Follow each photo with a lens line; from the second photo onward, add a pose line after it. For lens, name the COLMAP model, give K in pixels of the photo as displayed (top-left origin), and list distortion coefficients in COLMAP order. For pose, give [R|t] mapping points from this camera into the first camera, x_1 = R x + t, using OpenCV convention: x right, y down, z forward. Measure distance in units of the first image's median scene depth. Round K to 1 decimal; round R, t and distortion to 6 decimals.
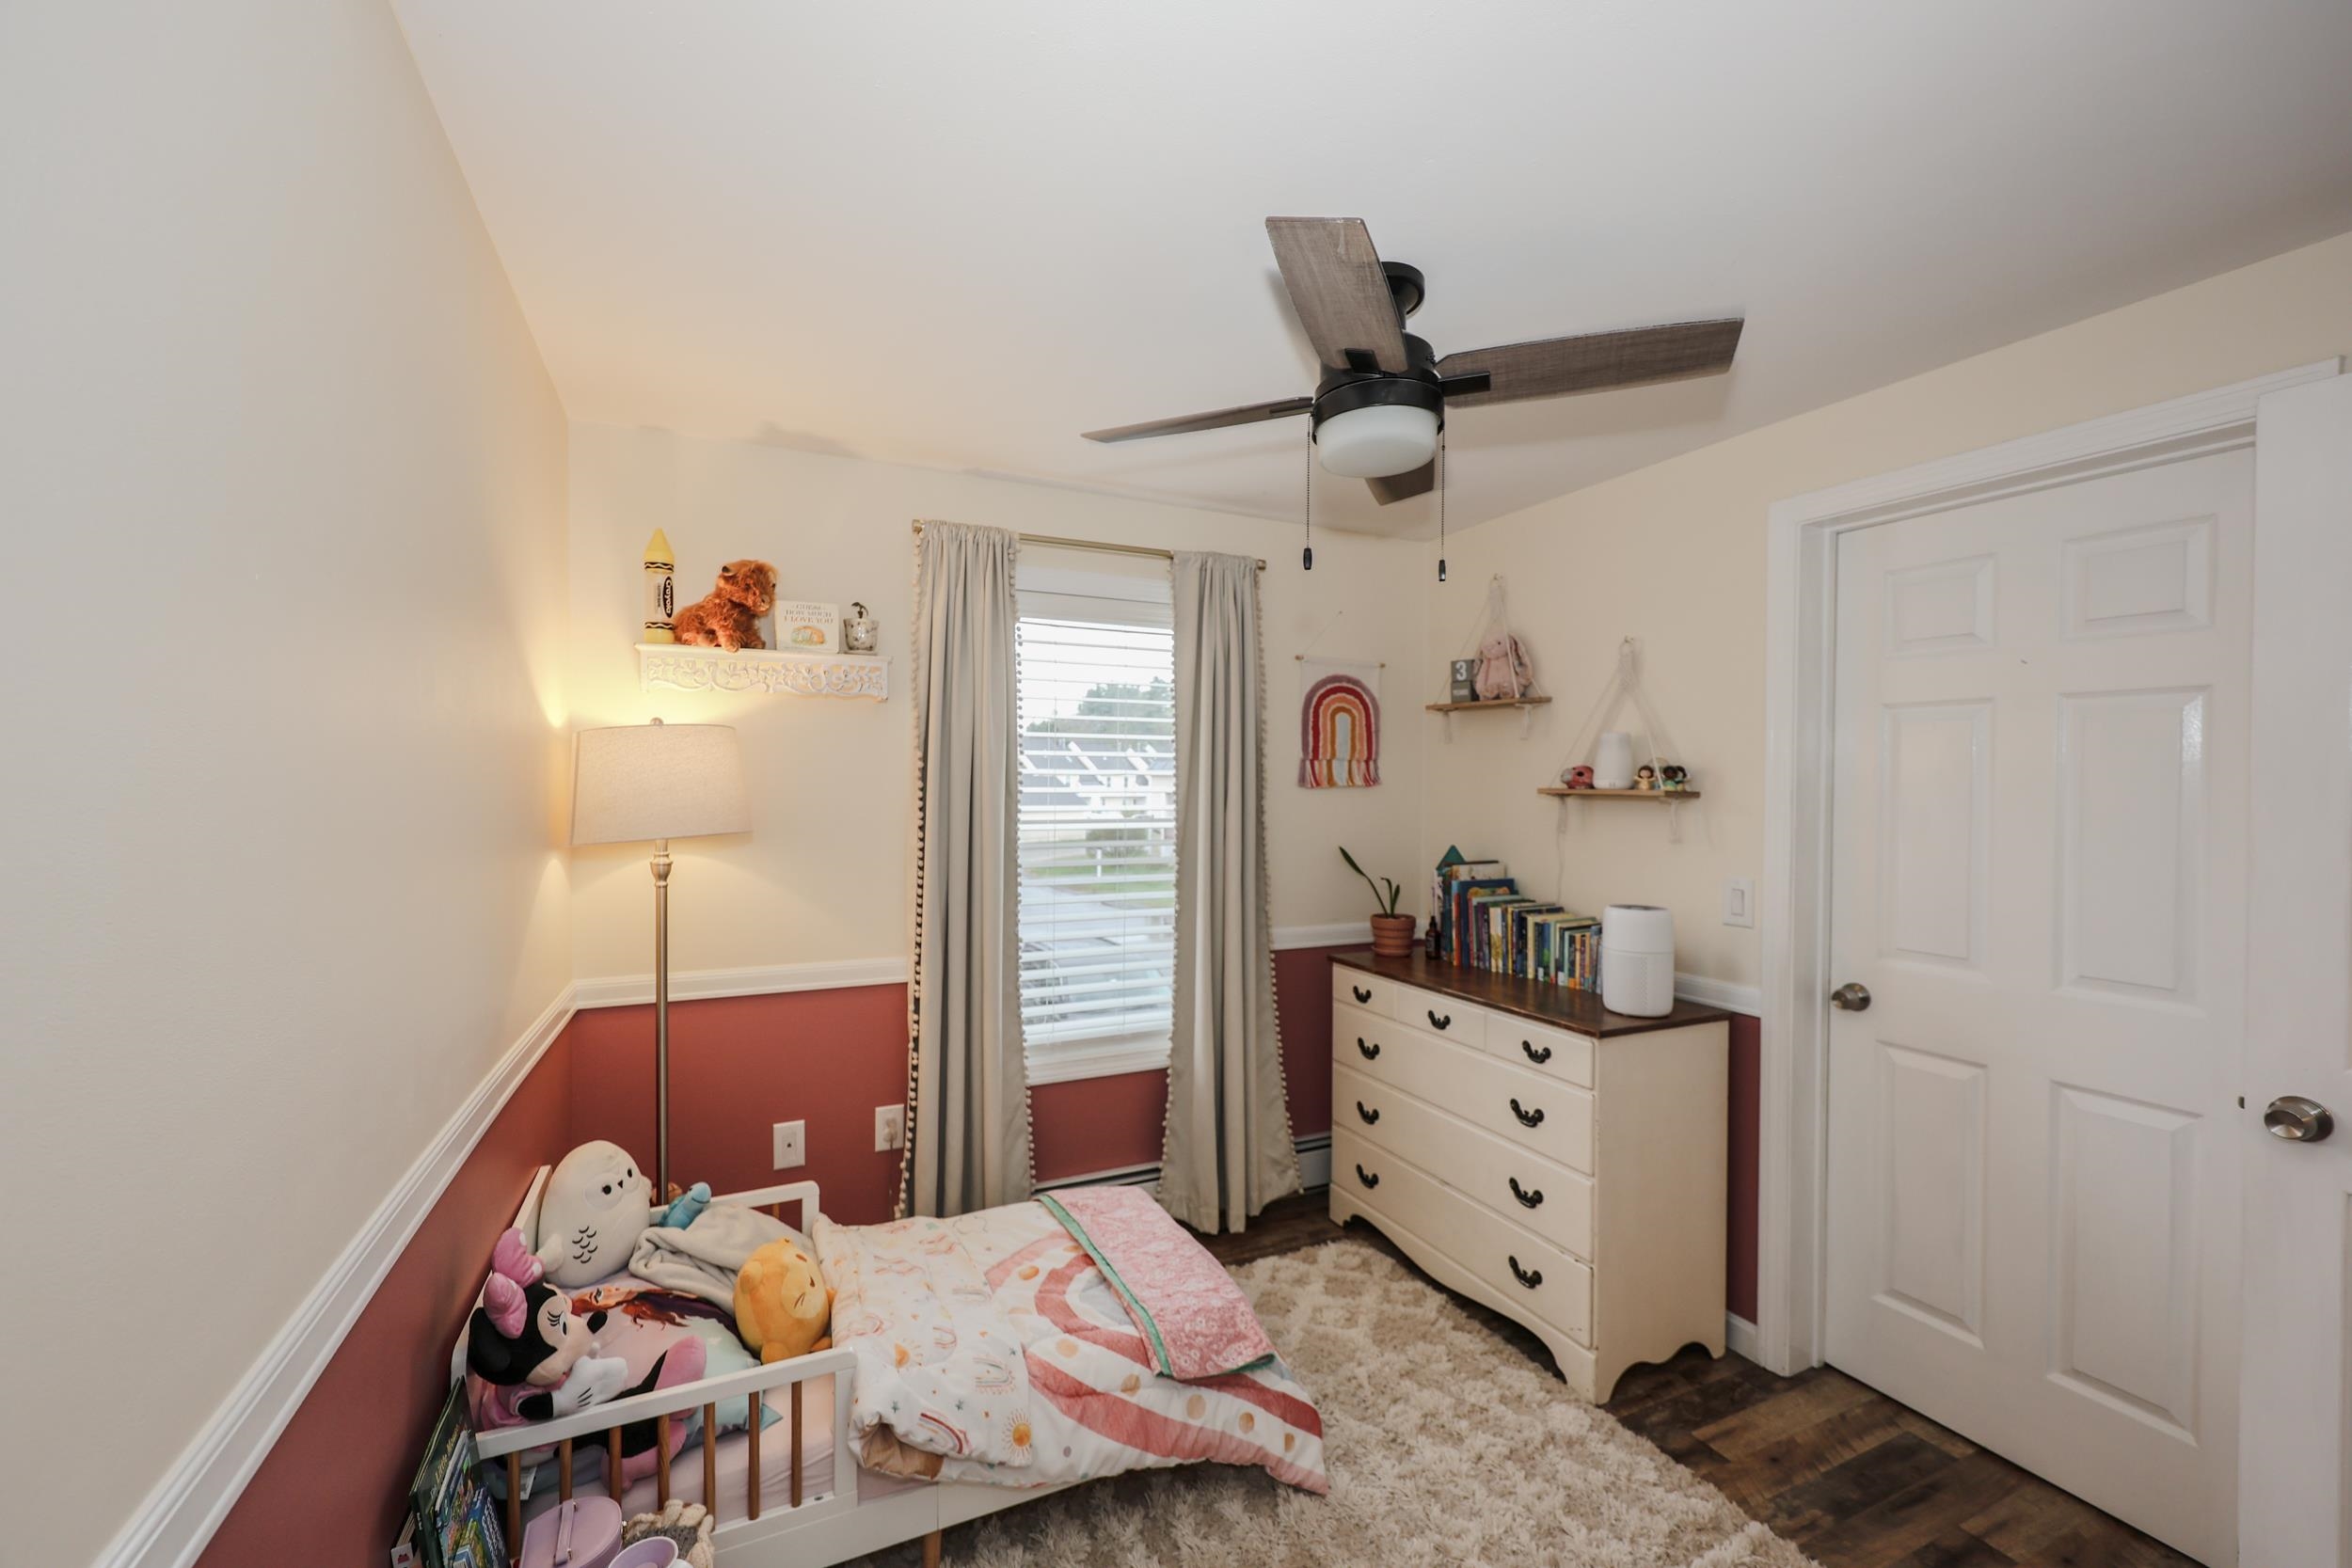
lens RADIAL K [[951.4, 0, 1163.4], [0, 951.4, 781.0], [0, 0, 1]] dist [0.009440, -0.000794]
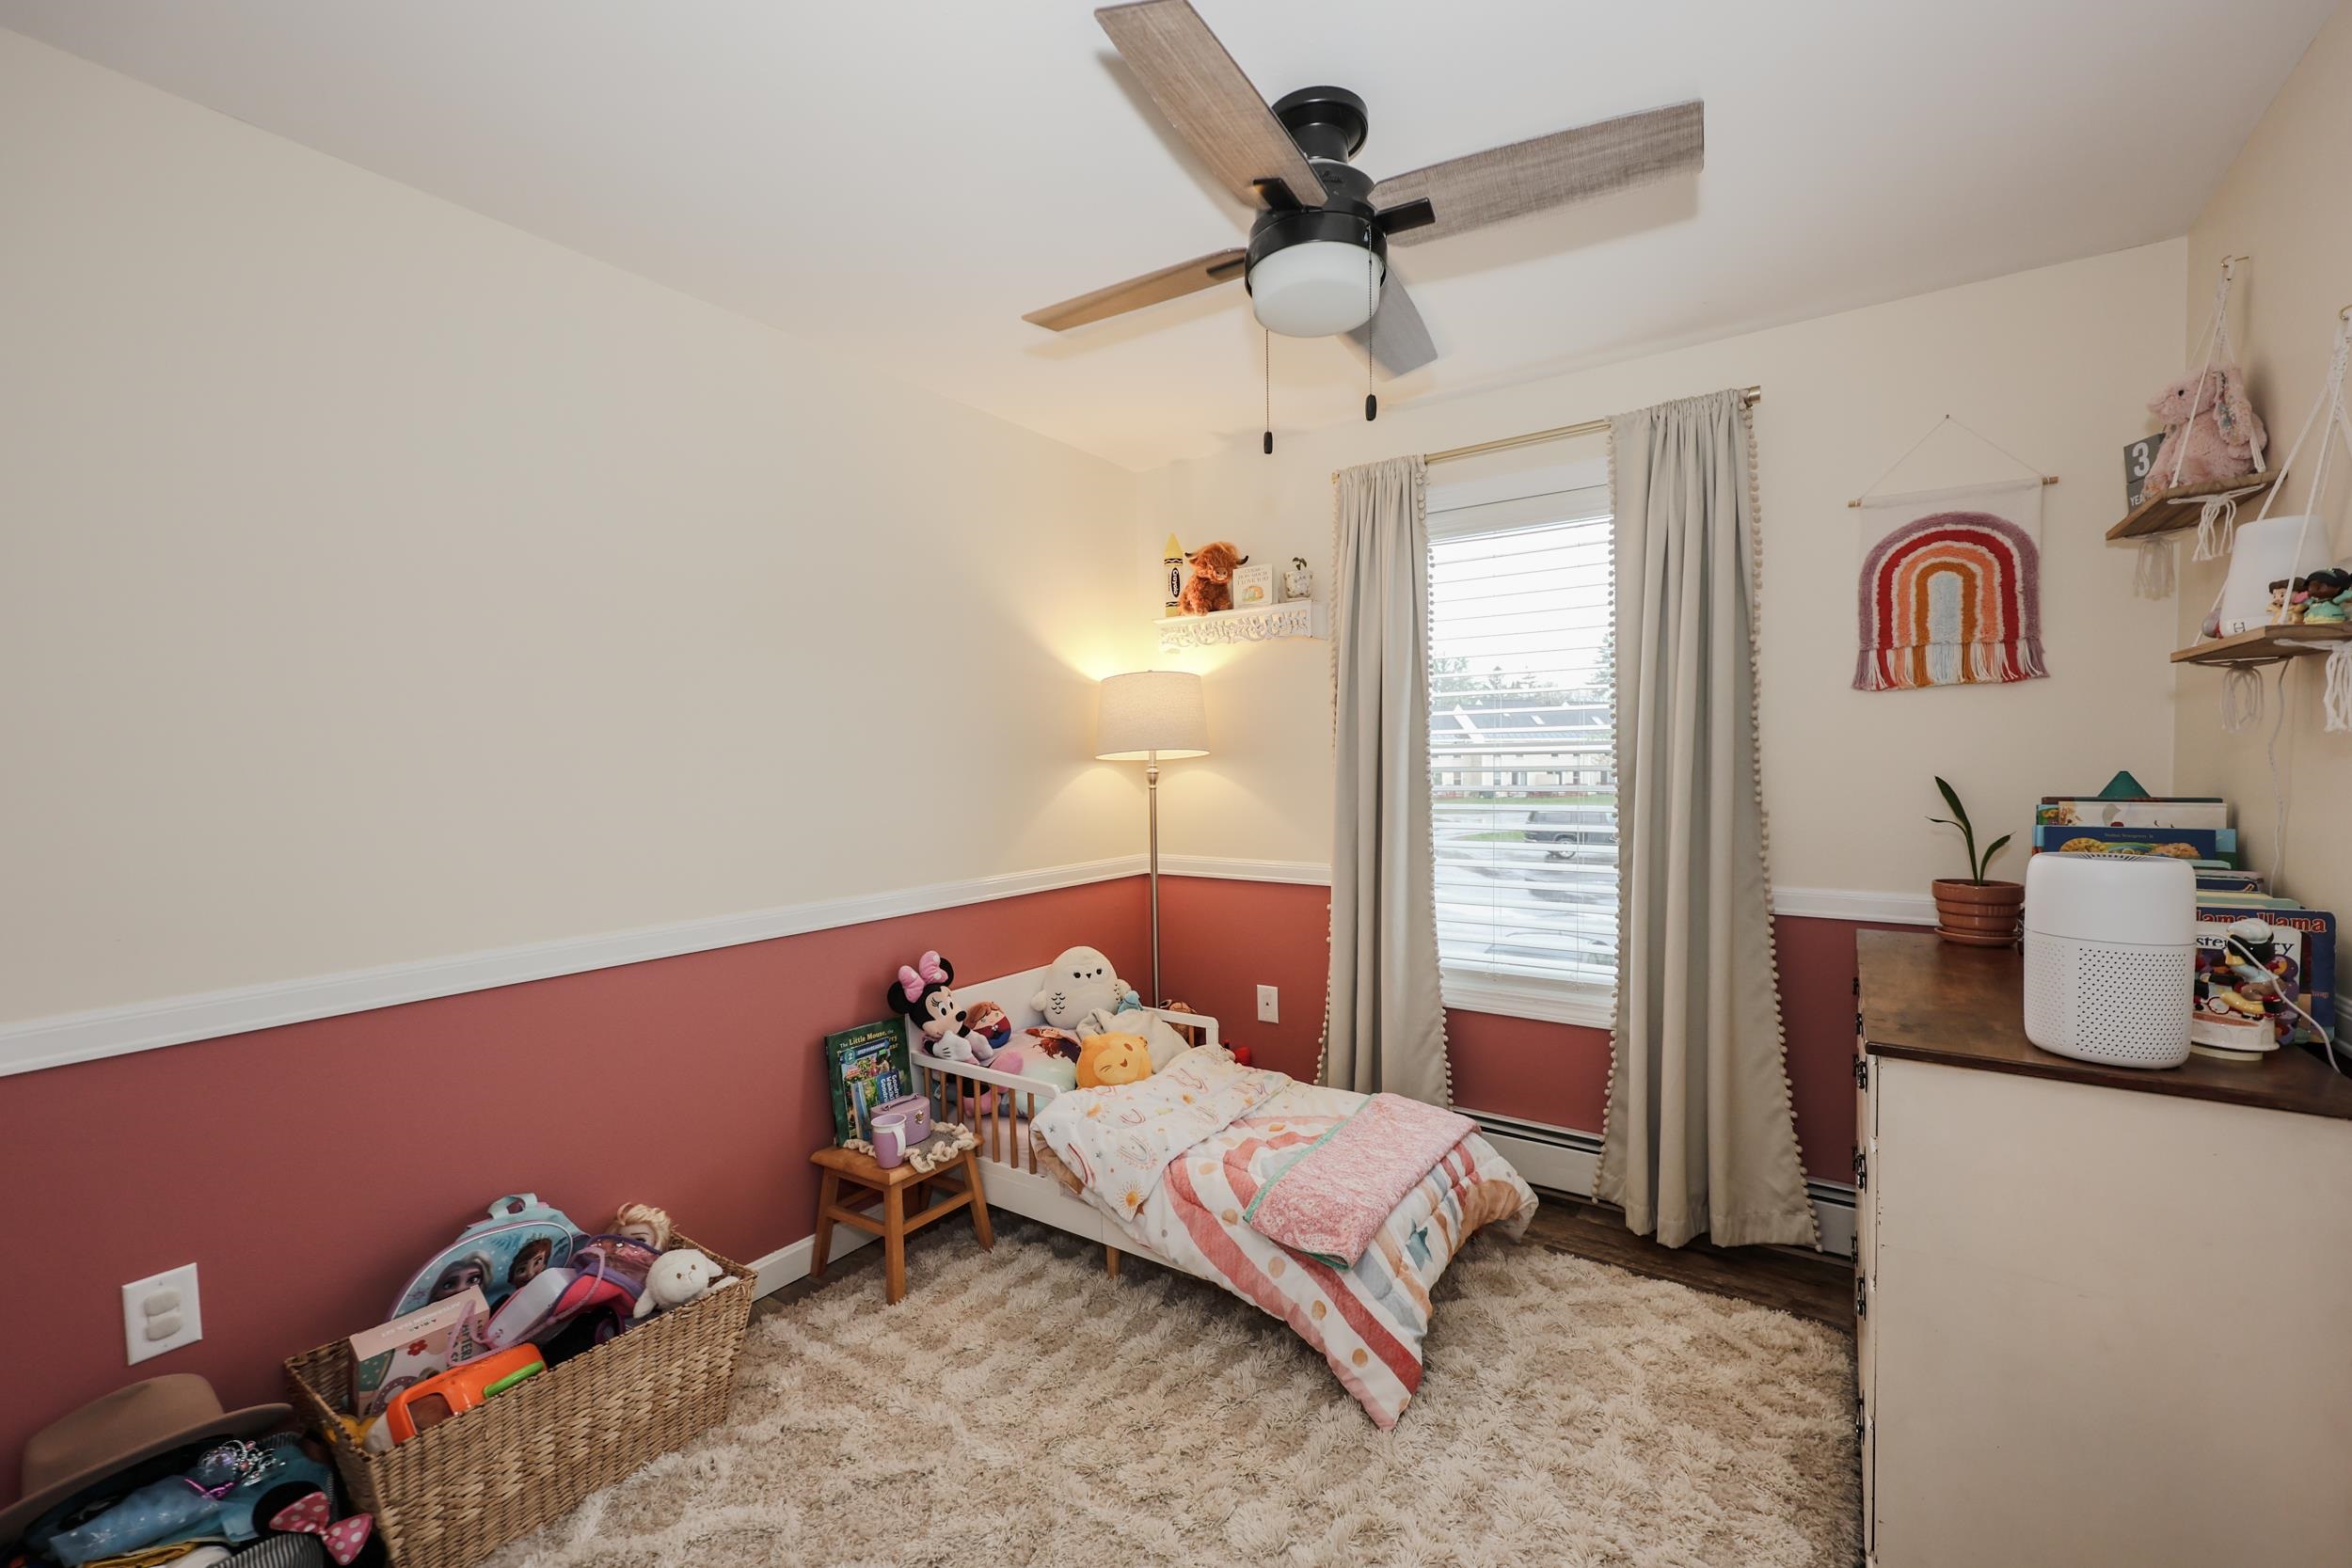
lens RADIAL K [[951.4, 0, 1169.6], [0, 951.4, 794.3], [0, 0, 1]] dist [0.009440, -0.000794]
pose [[0.508905, 0.016298, -0.860668, 0.575395], [0.014867, 0.999505, 0.027717, 0.064740], [0.860694, -0.026901, 0.508411, 0.244507]]
